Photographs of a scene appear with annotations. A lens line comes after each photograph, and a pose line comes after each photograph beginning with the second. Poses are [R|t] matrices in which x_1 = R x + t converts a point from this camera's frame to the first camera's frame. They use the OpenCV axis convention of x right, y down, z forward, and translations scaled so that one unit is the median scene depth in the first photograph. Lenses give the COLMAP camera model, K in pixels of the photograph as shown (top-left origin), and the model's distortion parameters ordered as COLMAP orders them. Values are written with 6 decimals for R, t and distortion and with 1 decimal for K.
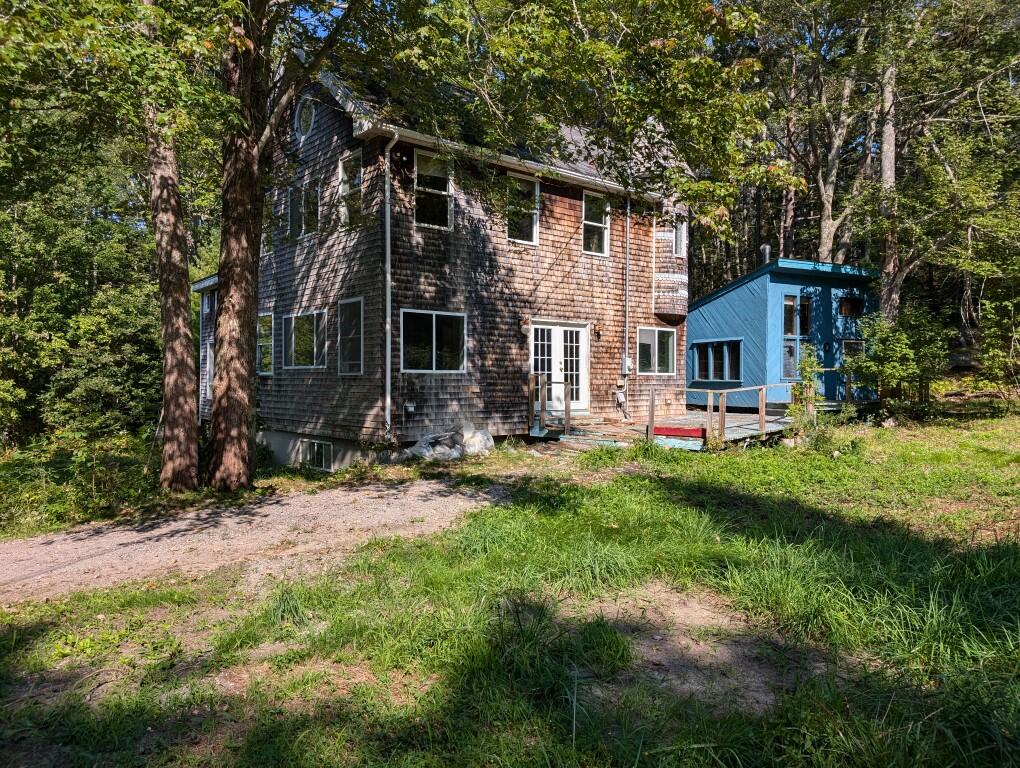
lens RADIAL K [[725.9, 0, 491.2], [0, 725.9, 381.6], [0, 0, 1]] dist [0.096523, -0.190945]
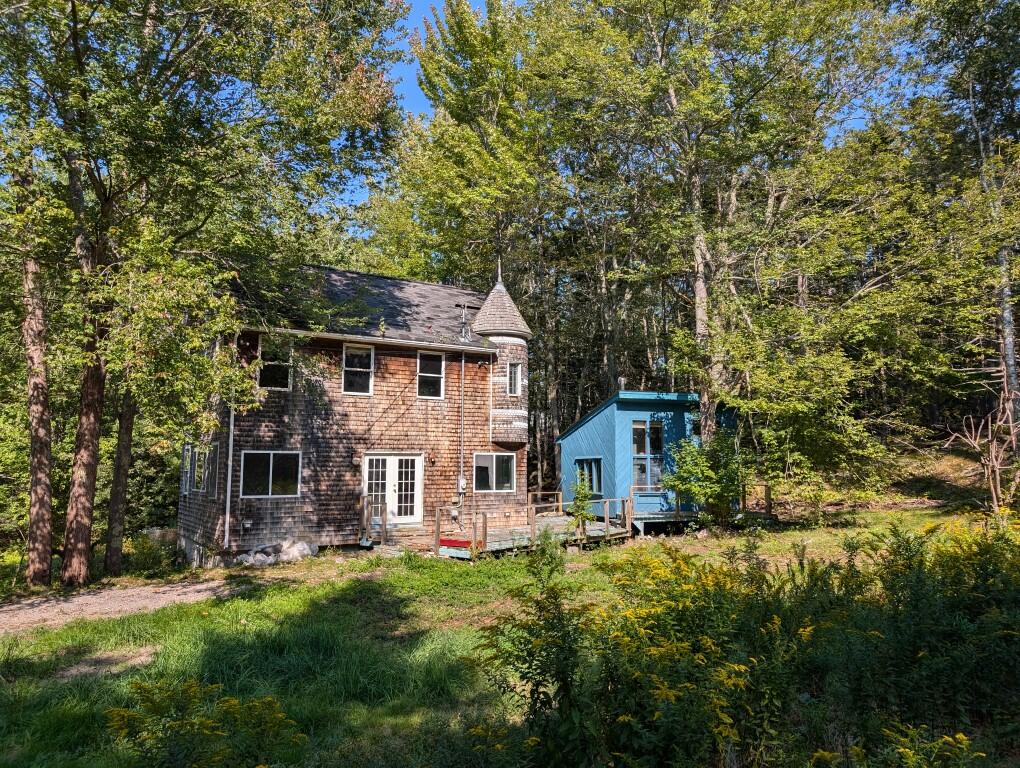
lens RADIAL K [[725.9, 0, 491.2], [0, 725.9, 381.6], [0, 0, 1]] dist [0.096523, -0.190945]
pose [[0.989912, -0.020484, -0.140197, 0.435833], [0.003190, 0.992465, -0.122485, -0.048068], [0.141650, 0.120802, 0.982518, -0.243146]]
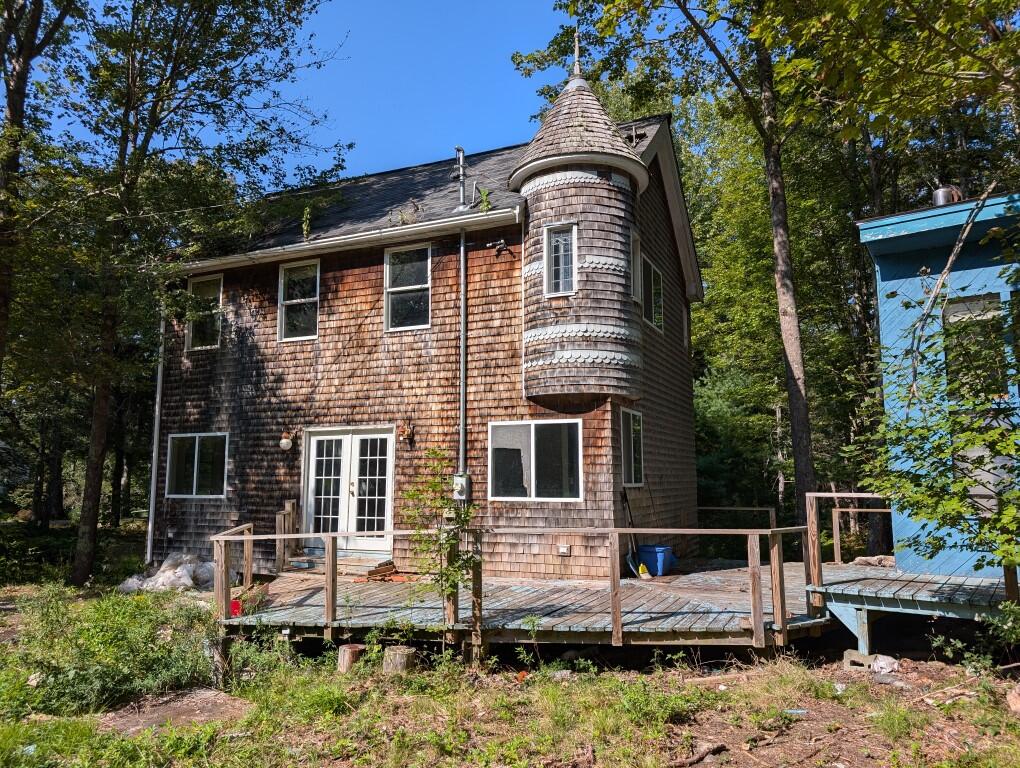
lens RADIAL K [[725.9, 0, 491.2], [0, 725.9, 381.6], [0, 0, 1]] dist [0.096523, -0.190945]
pose [[0.431829, -0.120579, -0.893859, 0.822053], [0.001972, 0.991148, -0.132750, -0.029441], [0.901953, 0.055562, 0.428244, 0.786763]]
